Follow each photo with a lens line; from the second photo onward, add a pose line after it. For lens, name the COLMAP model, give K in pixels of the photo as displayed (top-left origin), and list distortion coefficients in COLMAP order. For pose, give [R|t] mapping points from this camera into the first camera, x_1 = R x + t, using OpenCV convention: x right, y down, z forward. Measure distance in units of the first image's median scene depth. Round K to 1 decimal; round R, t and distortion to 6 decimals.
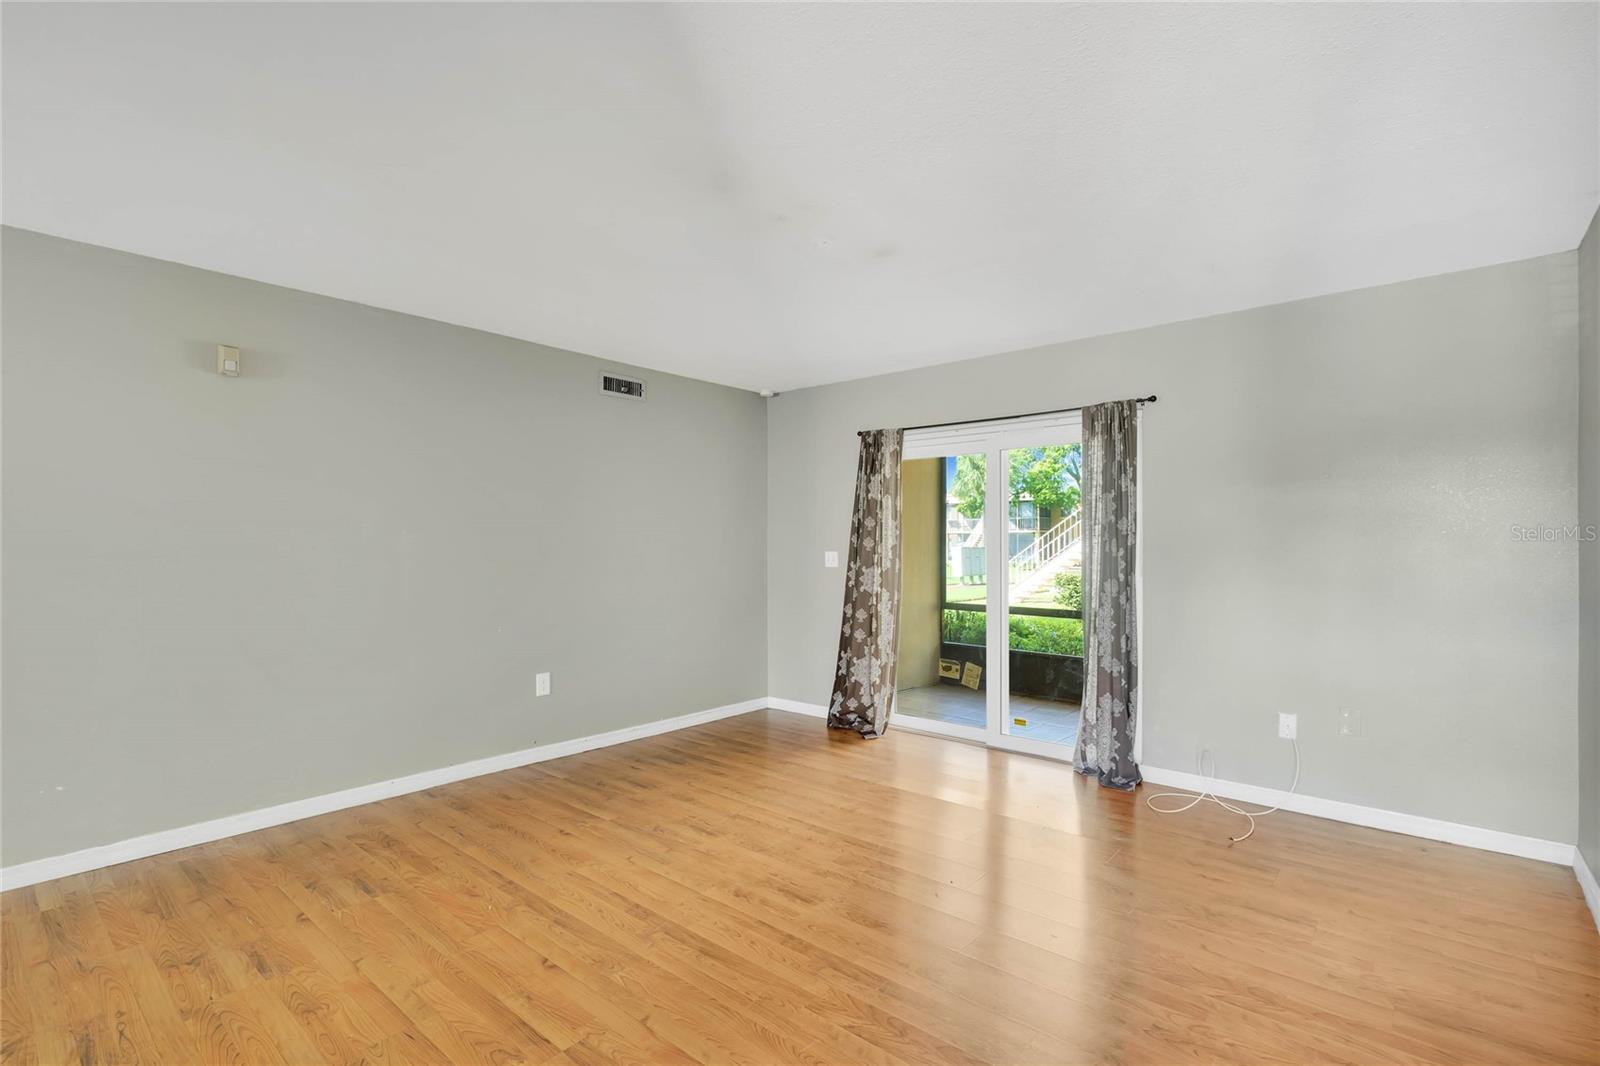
lens RADIAL K [[740.5, 0, 794.6], [0, 740.5, 531.3], [0, 0, 1]] dist [-0.001060, 0.001852]
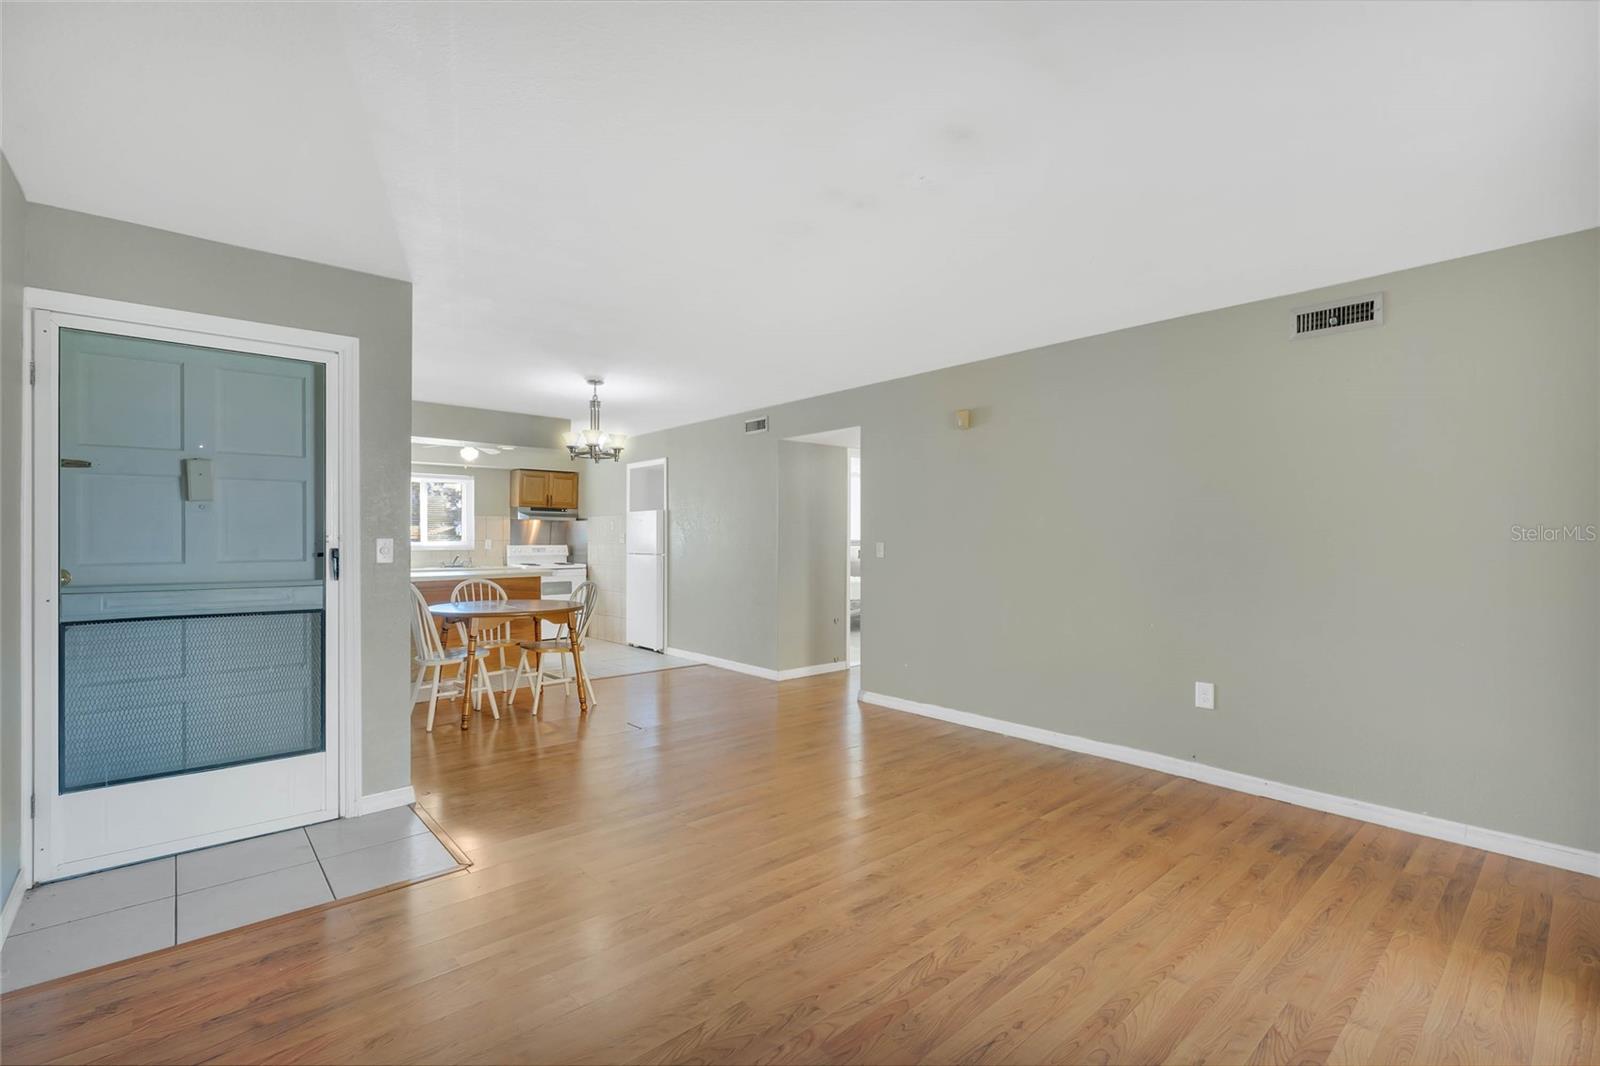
lens RADIAL K [[718.7, 0, 819.3], [0, 718.7, 519.1], [0, 0, 1]] dist [-0.001416, 0.001533]
pose [[-0.110670, -0.027033, -0.993489, 0.594427], [0.013675, 0.999494, -0.028720, 0.014090], [0.993763, -0.016764, -0.110244, 0.662754]]
